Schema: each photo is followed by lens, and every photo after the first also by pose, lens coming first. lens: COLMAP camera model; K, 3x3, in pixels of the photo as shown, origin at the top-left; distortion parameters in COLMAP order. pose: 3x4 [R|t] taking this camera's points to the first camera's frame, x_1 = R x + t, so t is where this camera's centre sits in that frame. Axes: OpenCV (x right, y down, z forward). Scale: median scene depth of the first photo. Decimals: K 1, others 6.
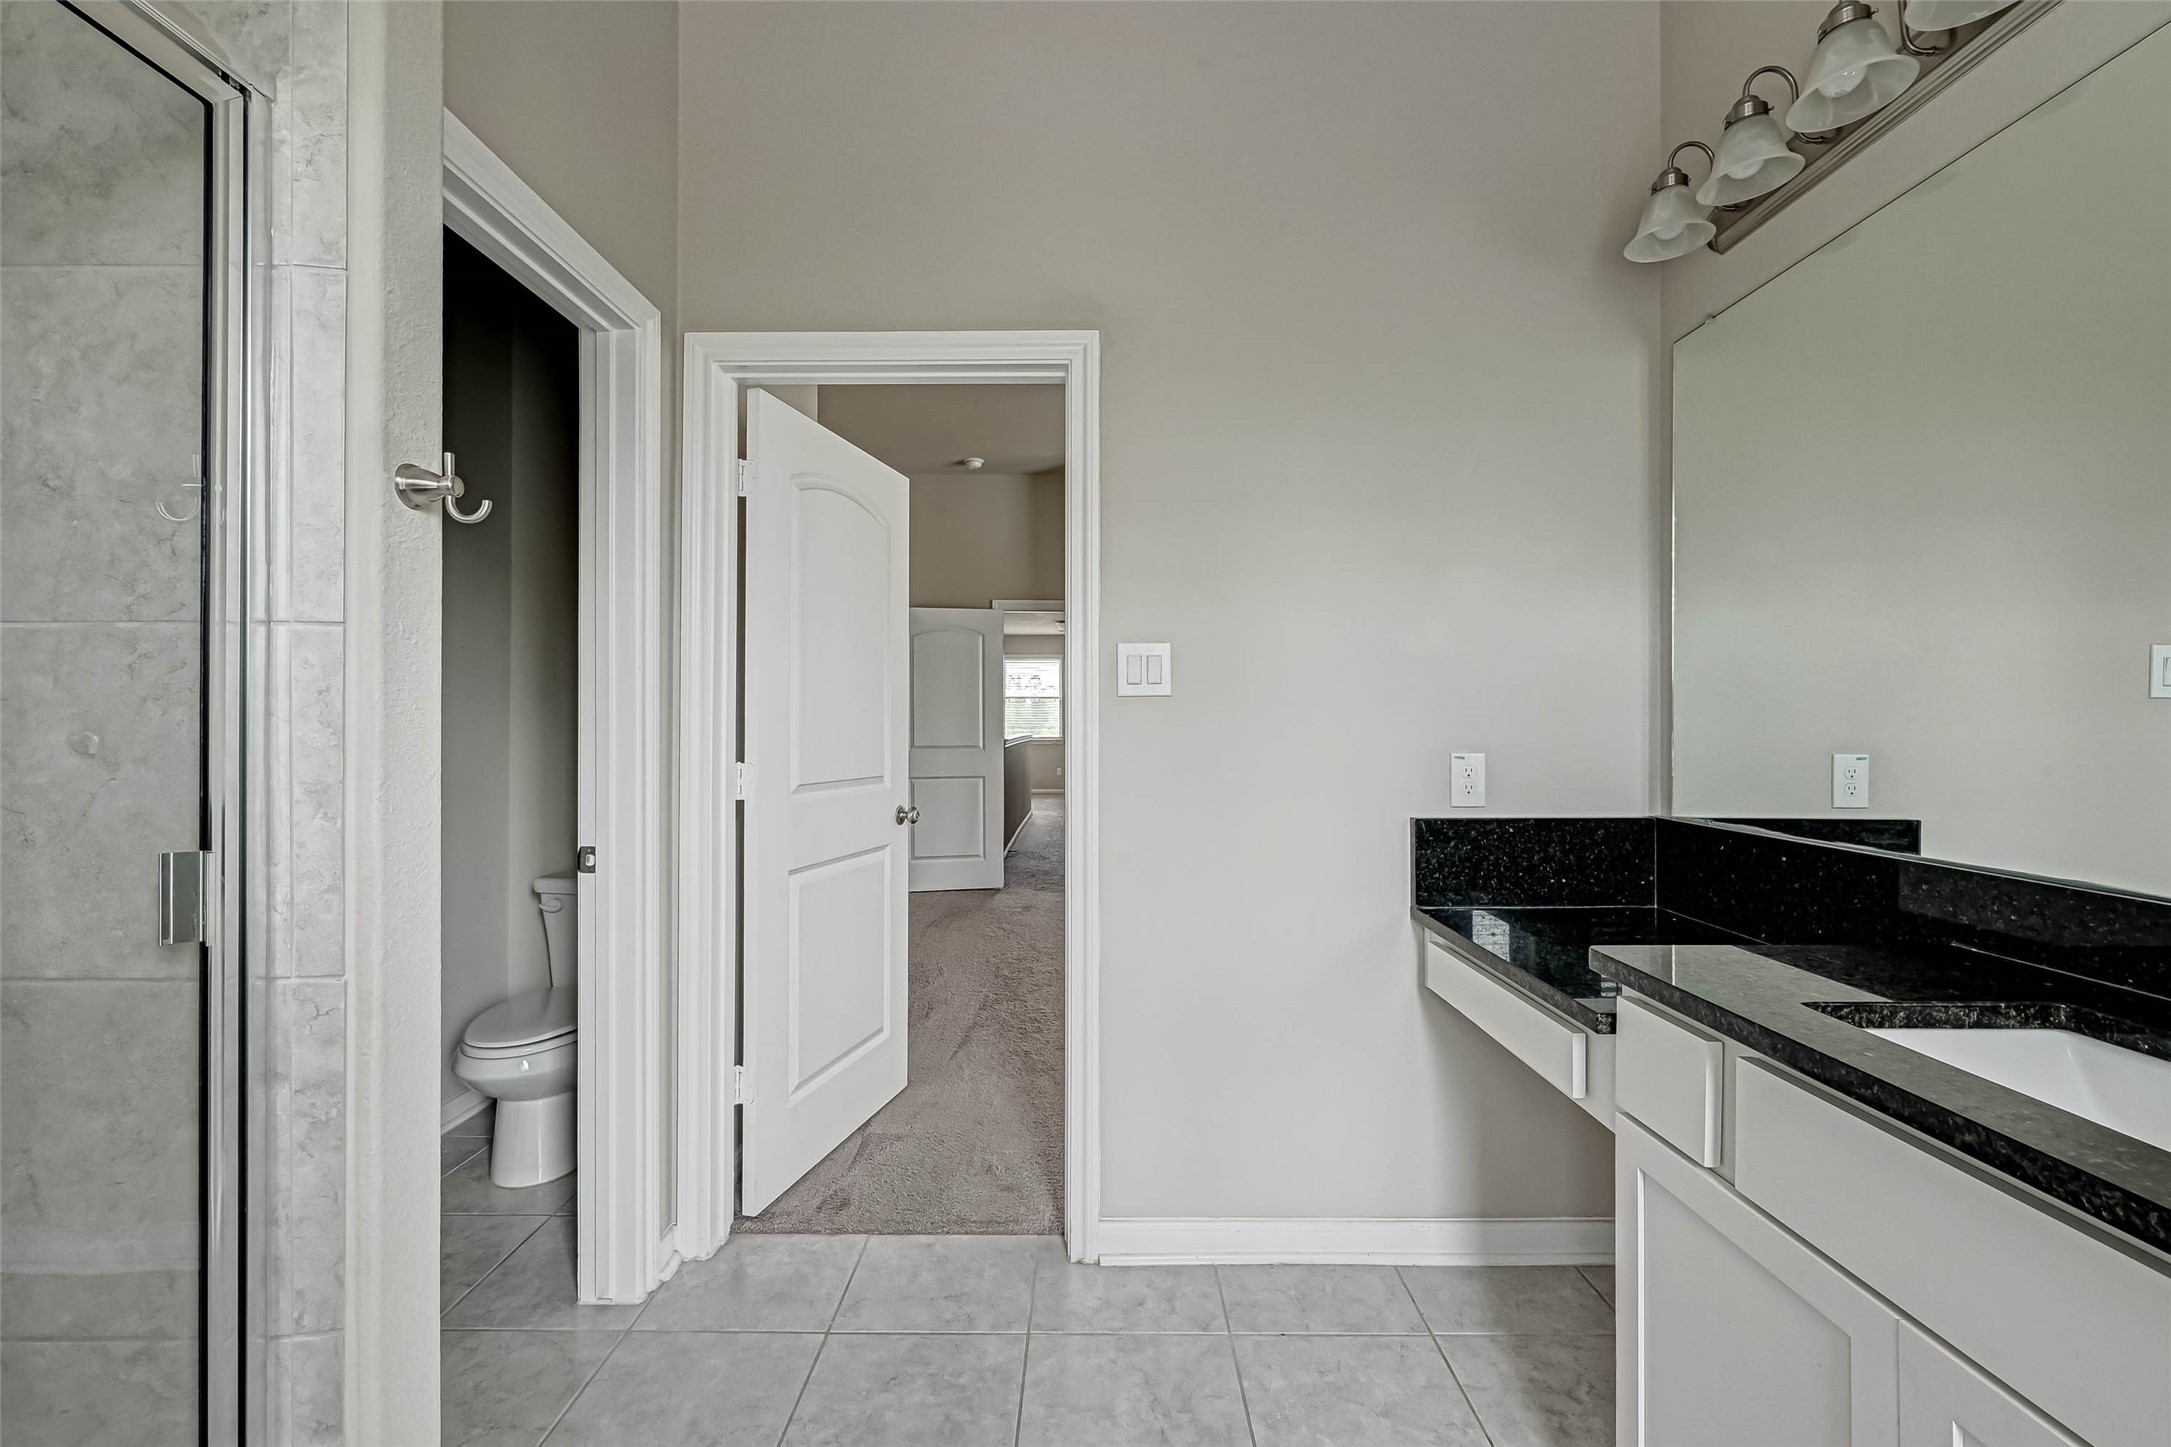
lens RADIAL K [[892.4, 0, 1084.7], [0, 892.4, 720.5], [0, 0, 1]] dist [0.001845, -0.000135]
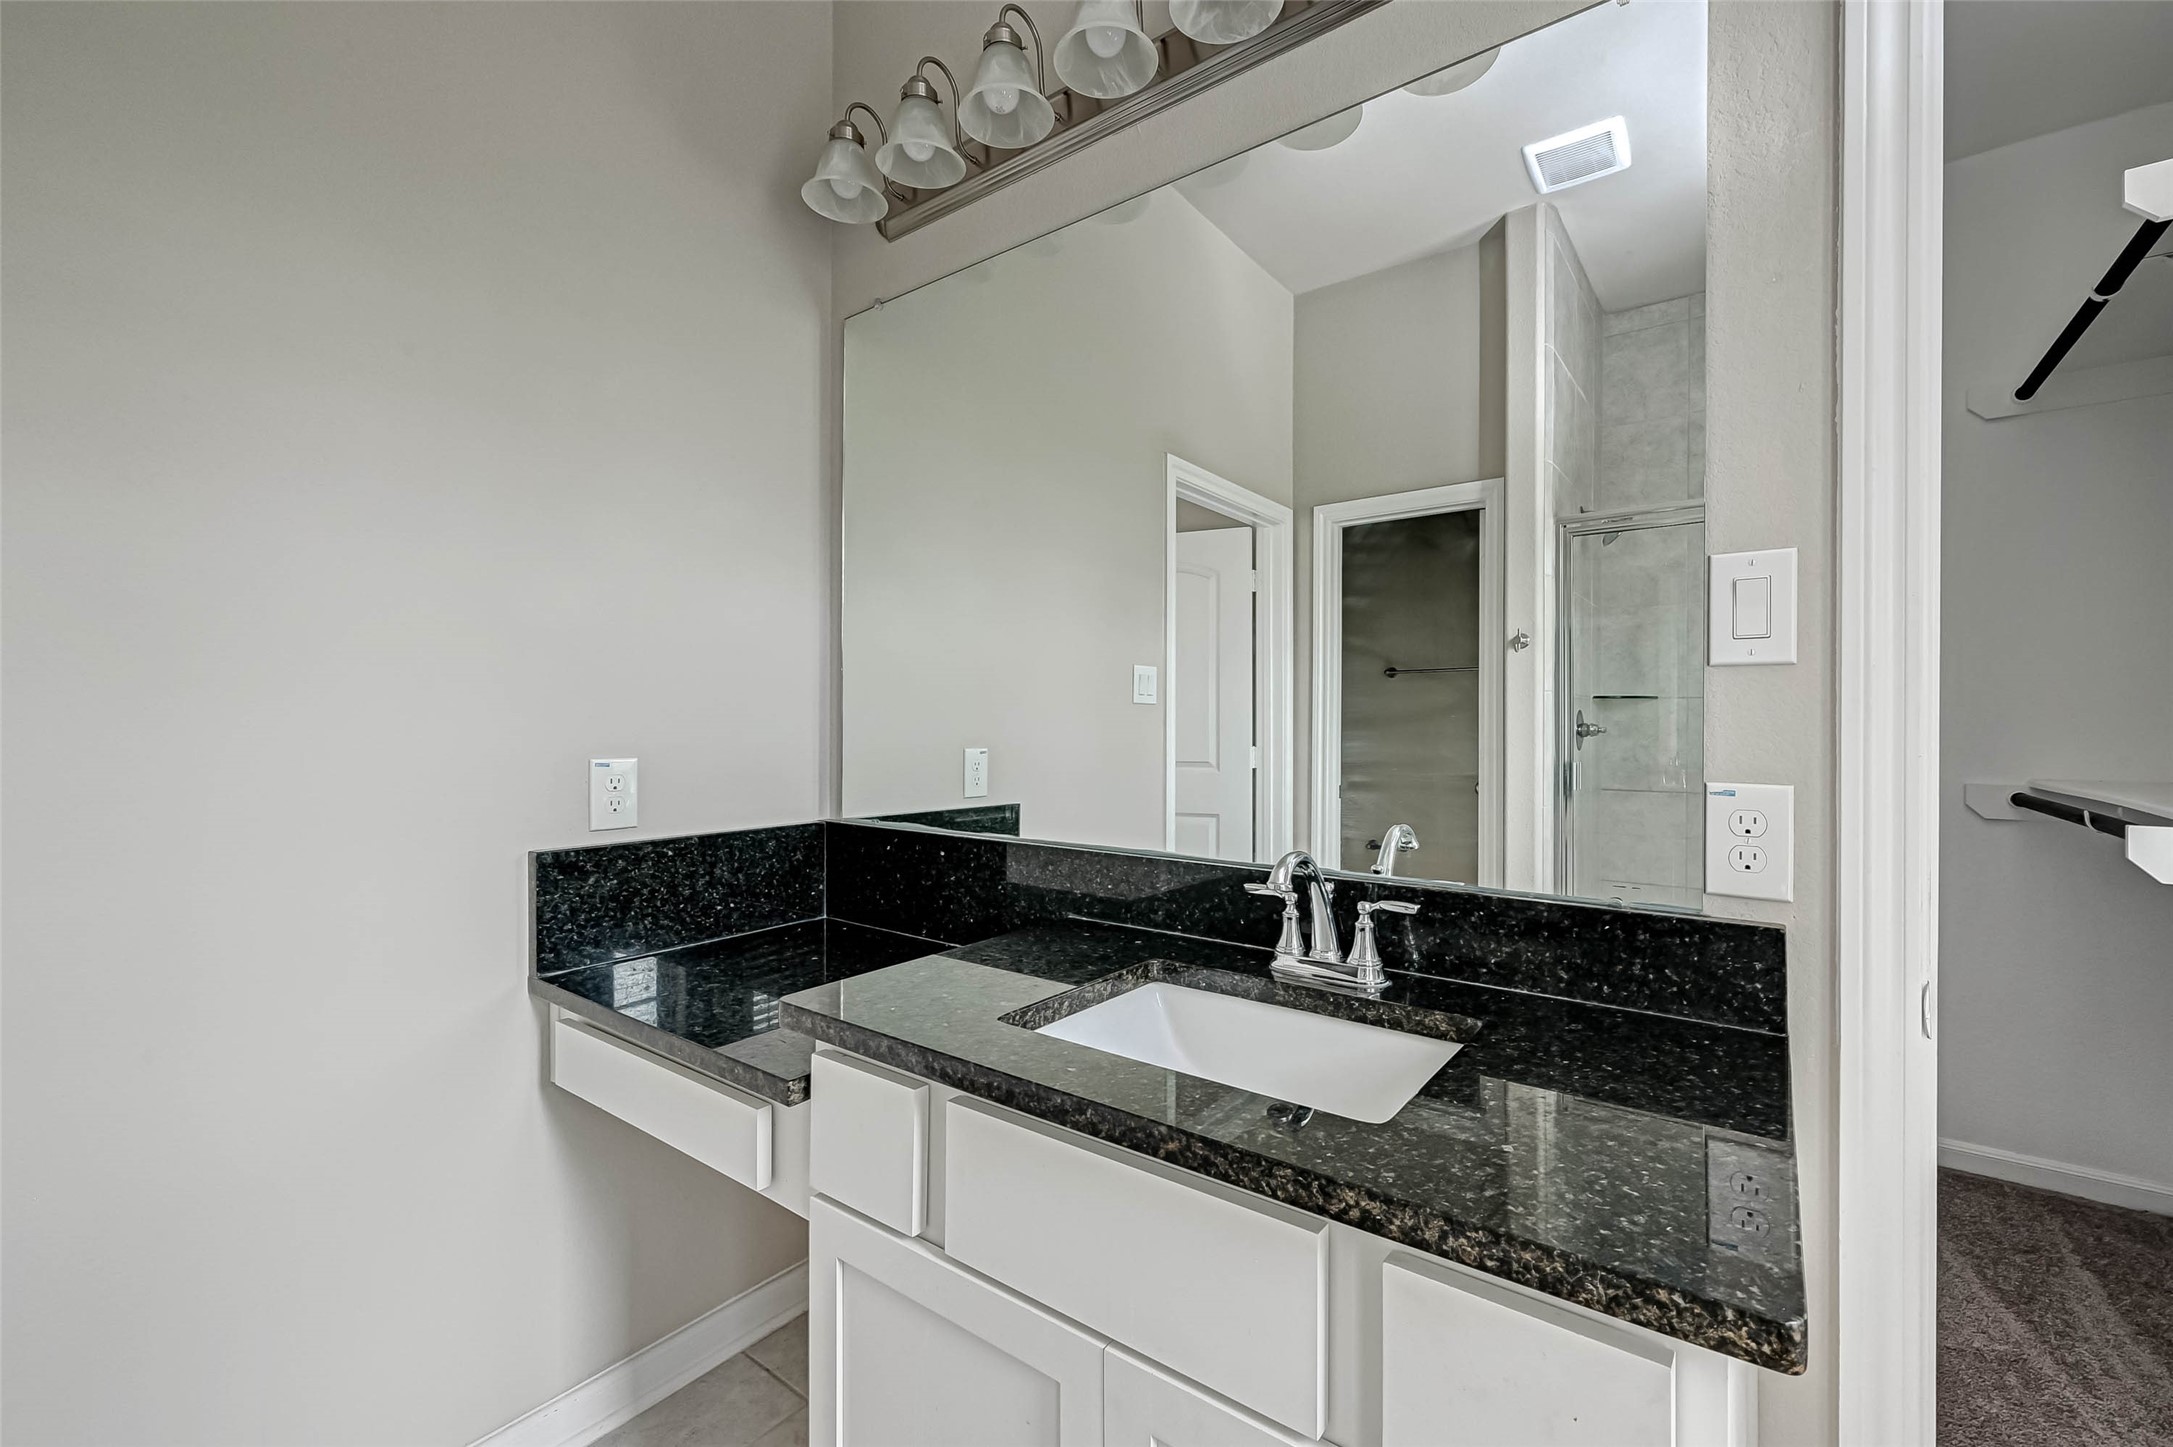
lens RADIAL K [[893.2, 0, 1126.0], [0, 893.2, 721.6], [0, 0, 1]] dist [0.001845, -0.000135]
pose [[0.593772, 0.001284, 0.804633, 0.092721], [-0.003126, 0.999995, 0.000711, 0.002974], [-0.804627, -0.002938, 0.593773, 0.242224]]
